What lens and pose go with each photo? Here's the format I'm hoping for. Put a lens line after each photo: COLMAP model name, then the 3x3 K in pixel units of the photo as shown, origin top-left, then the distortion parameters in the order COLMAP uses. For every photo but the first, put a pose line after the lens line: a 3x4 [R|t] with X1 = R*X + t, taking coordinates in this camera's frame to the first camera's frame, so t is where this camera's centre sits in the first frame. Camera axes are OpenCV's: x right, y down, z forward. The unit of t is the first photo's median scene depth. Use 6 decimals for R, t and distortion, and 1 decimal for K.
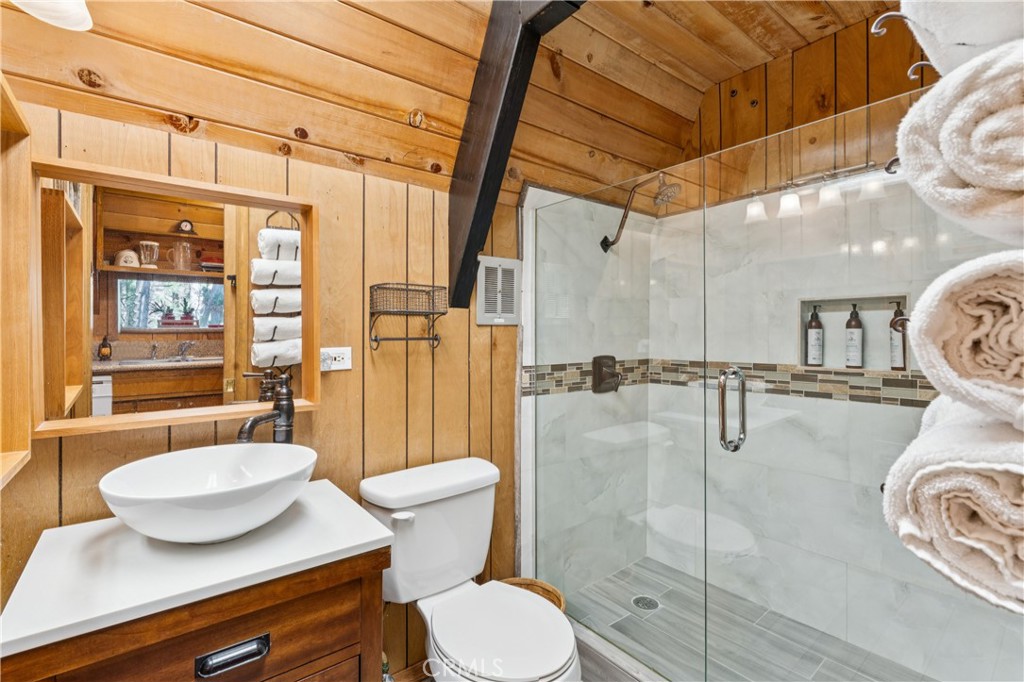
lens RADIAL K [[470.8, 0, 512.3], [0, 470.8, 337.6], [0, 0, 1]] dist [-0.002802, -0.000317]
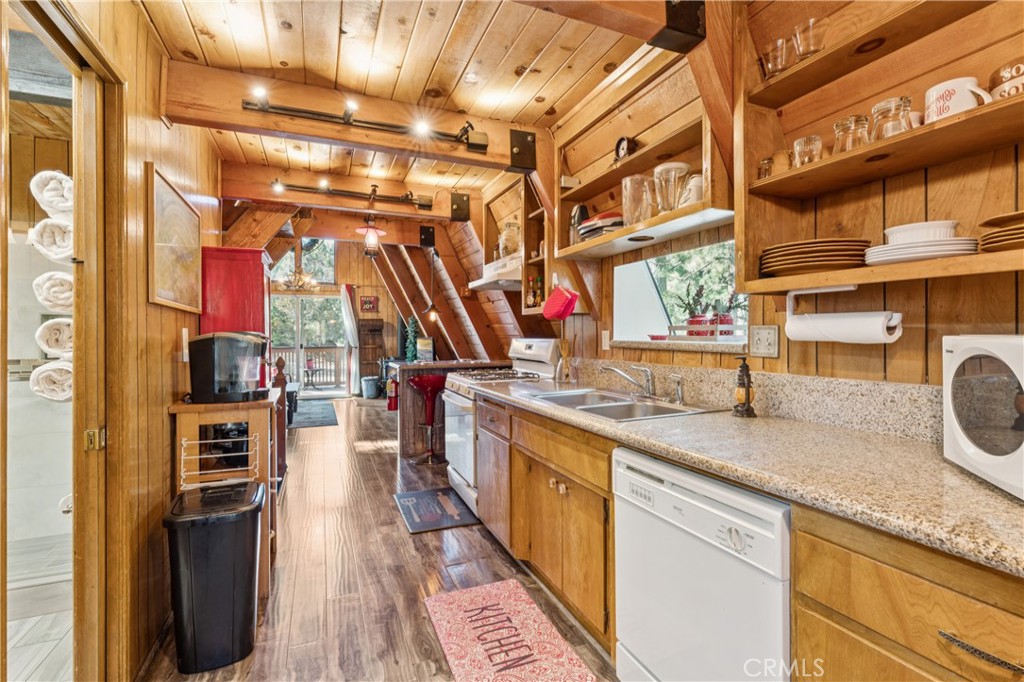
lens RADIAL K [[470.8, 0, 511.2], [0, 470.8, 337.9], [0, 0, 1]] dist [-0.002802, -0.000317]
pose [[0.271876, -0.001470, 0.962331, -1.840149], [0.002375, 0.999997, 0.000856, 0.002489], [-0.962329, 0.002053, 0.271879, -3.891928]]
